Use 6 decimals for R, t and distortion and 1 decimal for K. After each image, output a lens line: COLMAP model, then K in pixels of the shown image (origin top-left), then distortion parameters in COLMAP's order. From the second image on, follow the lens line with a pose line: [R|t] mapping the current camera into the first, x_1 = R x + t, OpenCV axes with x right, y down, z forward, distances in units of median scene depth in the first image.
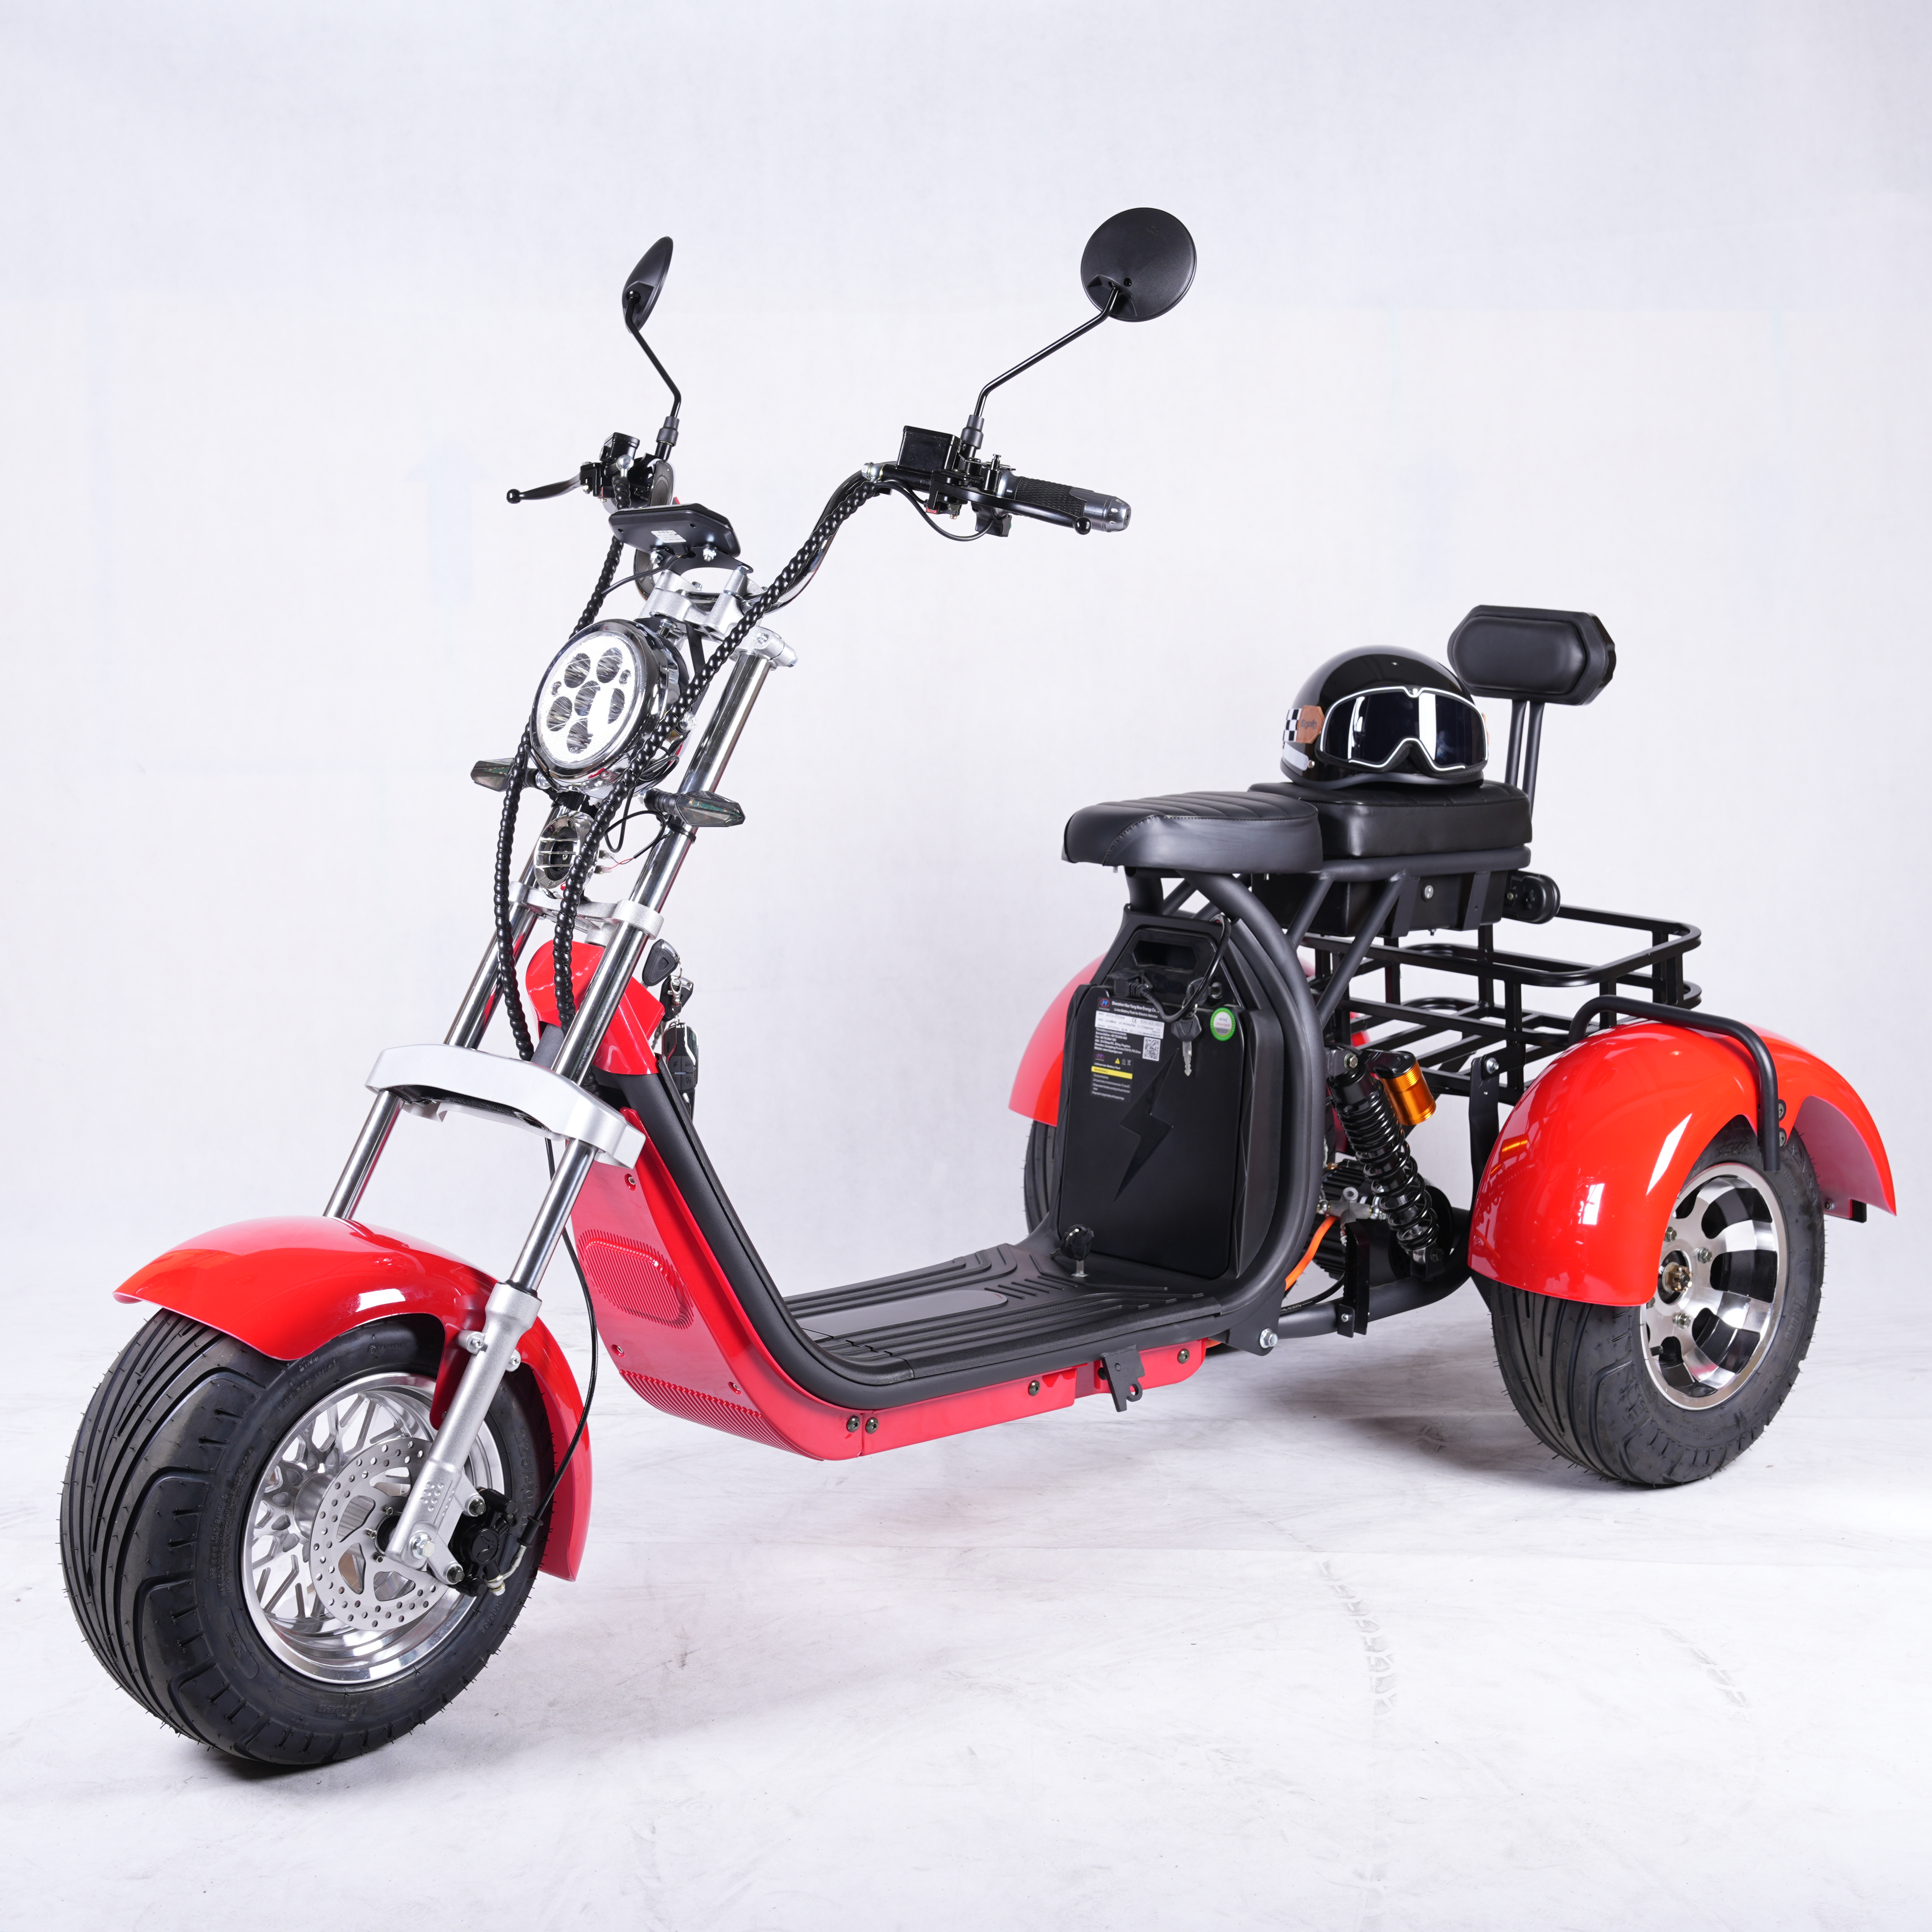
lens RADIAL K [[3687.8, 0, 969.3], [0, 3687.8, 961.7], [0, 0, 1]] dist [0.022065, 0.000000]
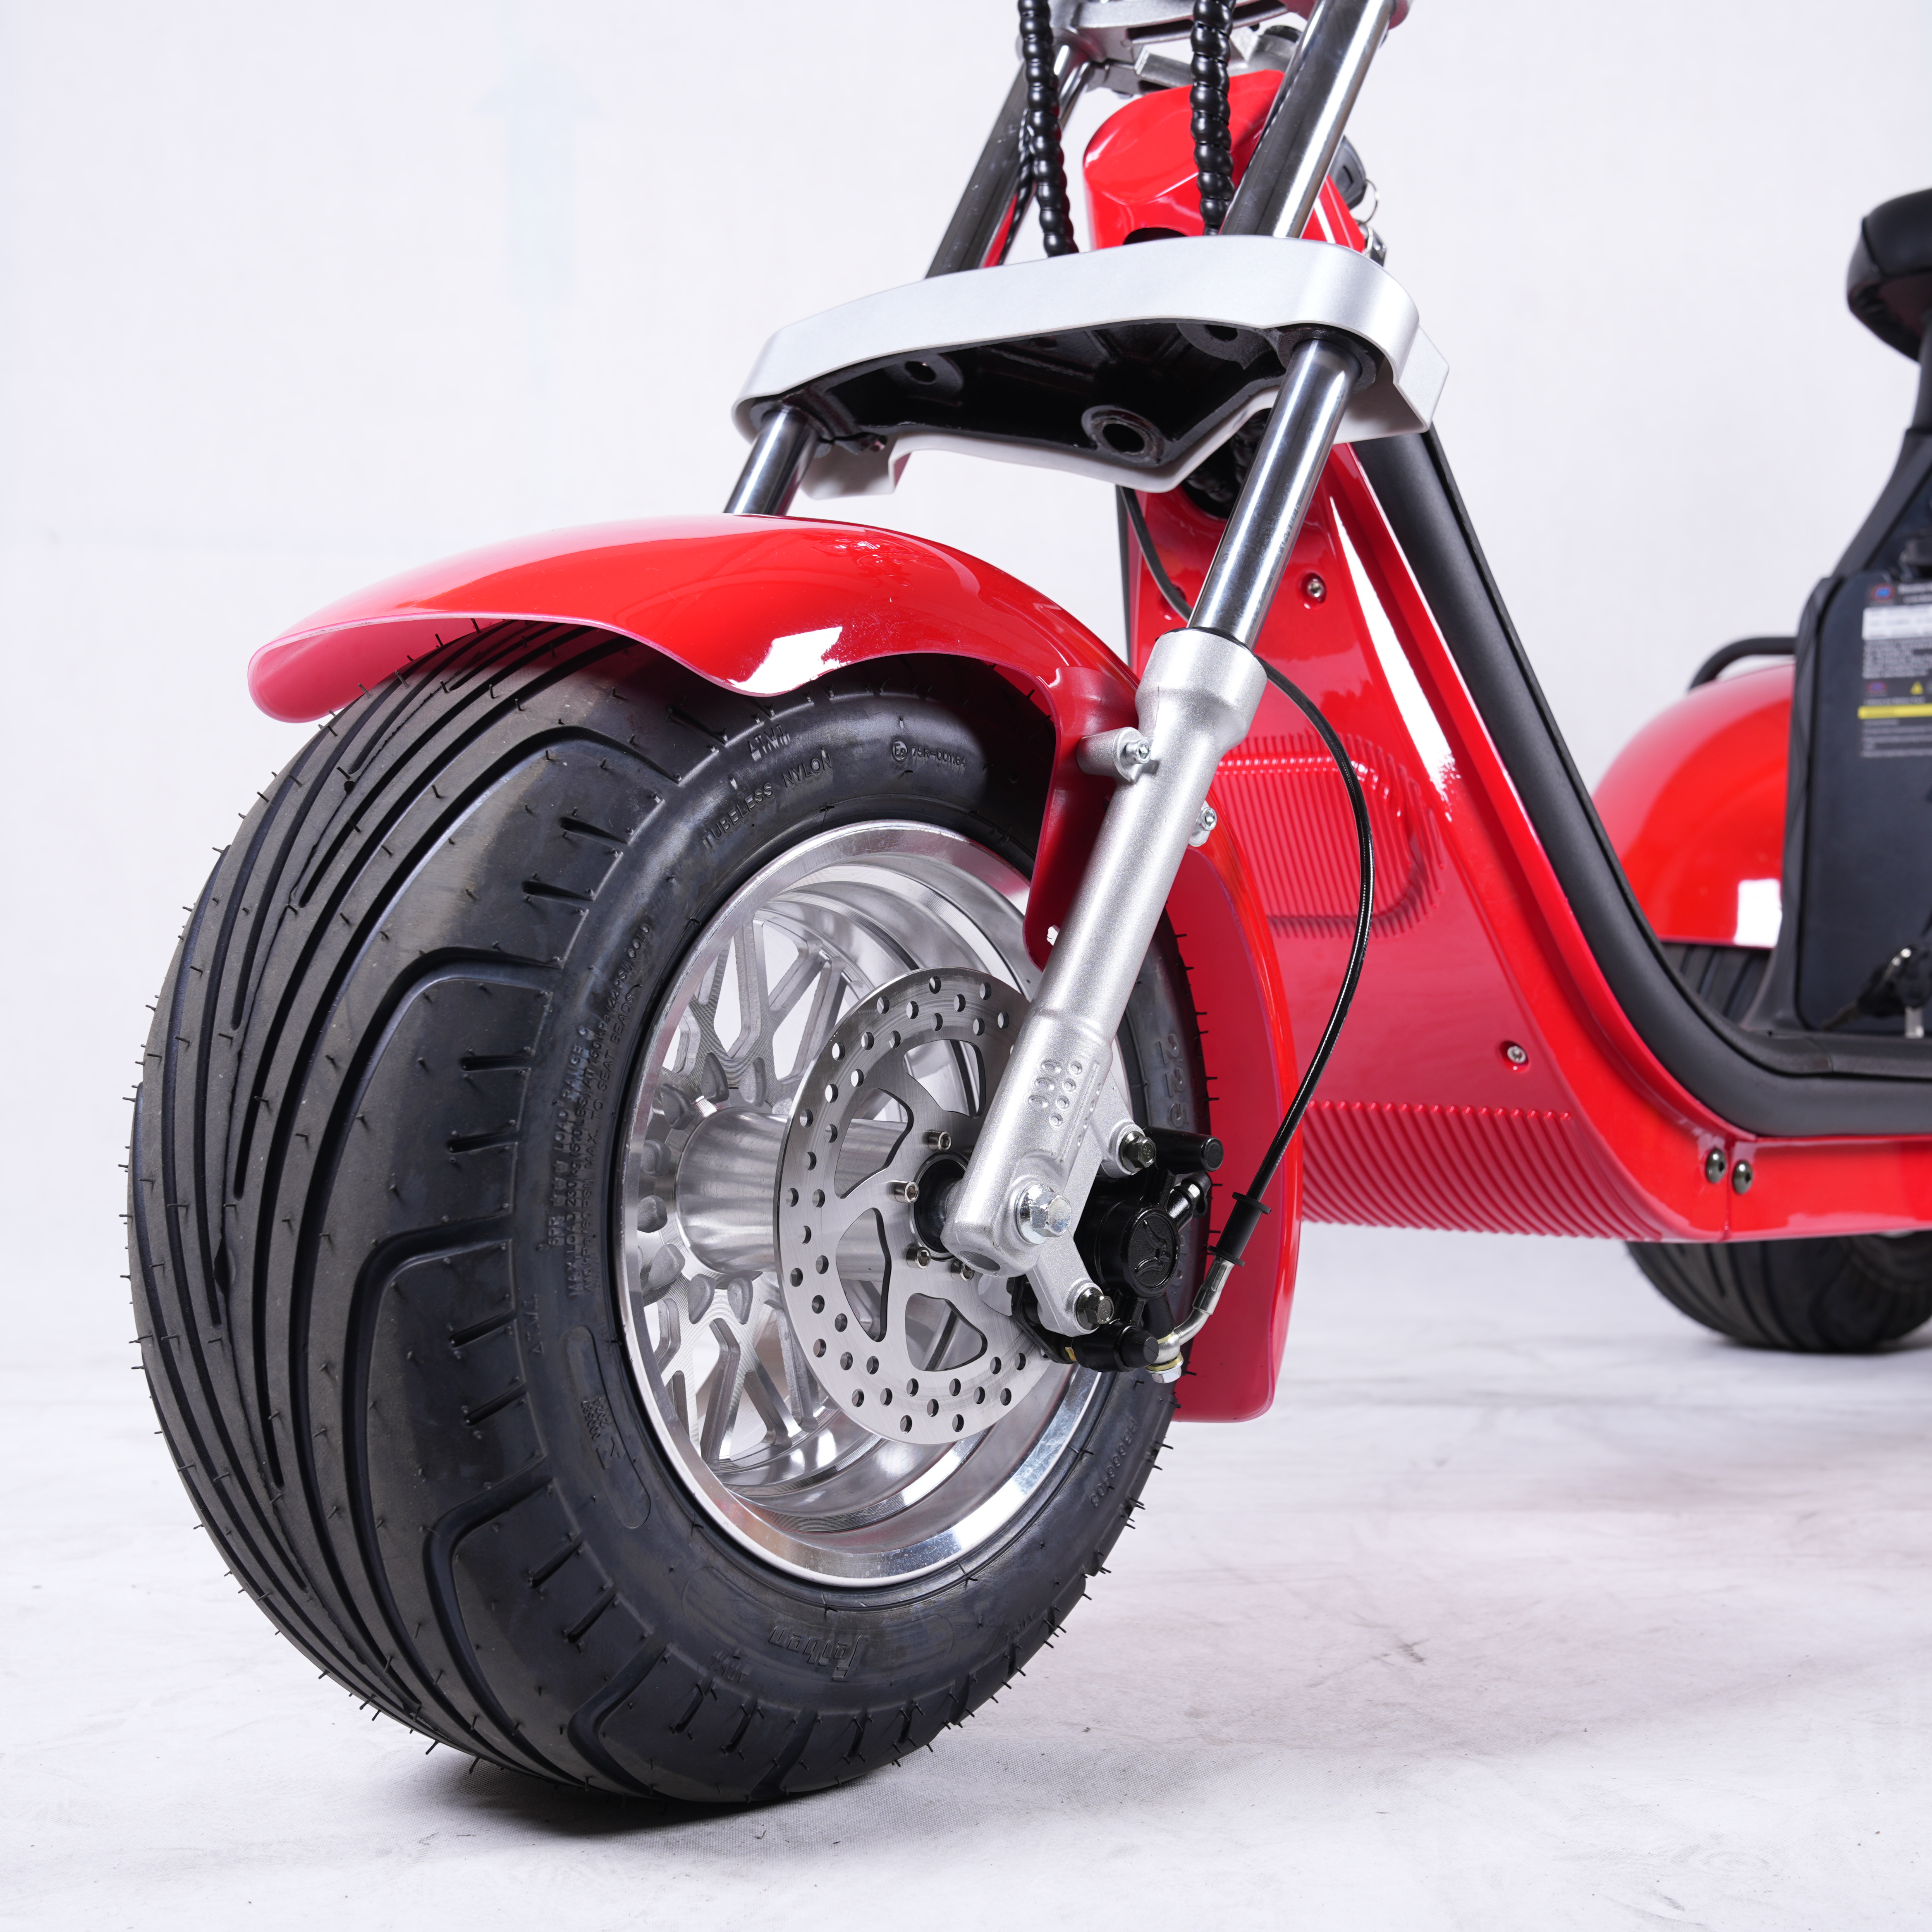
lens RADIAL K [[3687.8, 0, 963.4], [0, 3687.8, 968.4], [0, 0, 1]] dist [0.022065, 0.000000]
pose [[0.997138, -0.002916, 0.075549, -0.186577], [0.014150, 0.988798, -0.148588, 0.191594], [-0.074269, 0.149232, 0.986009, 0.596711]]
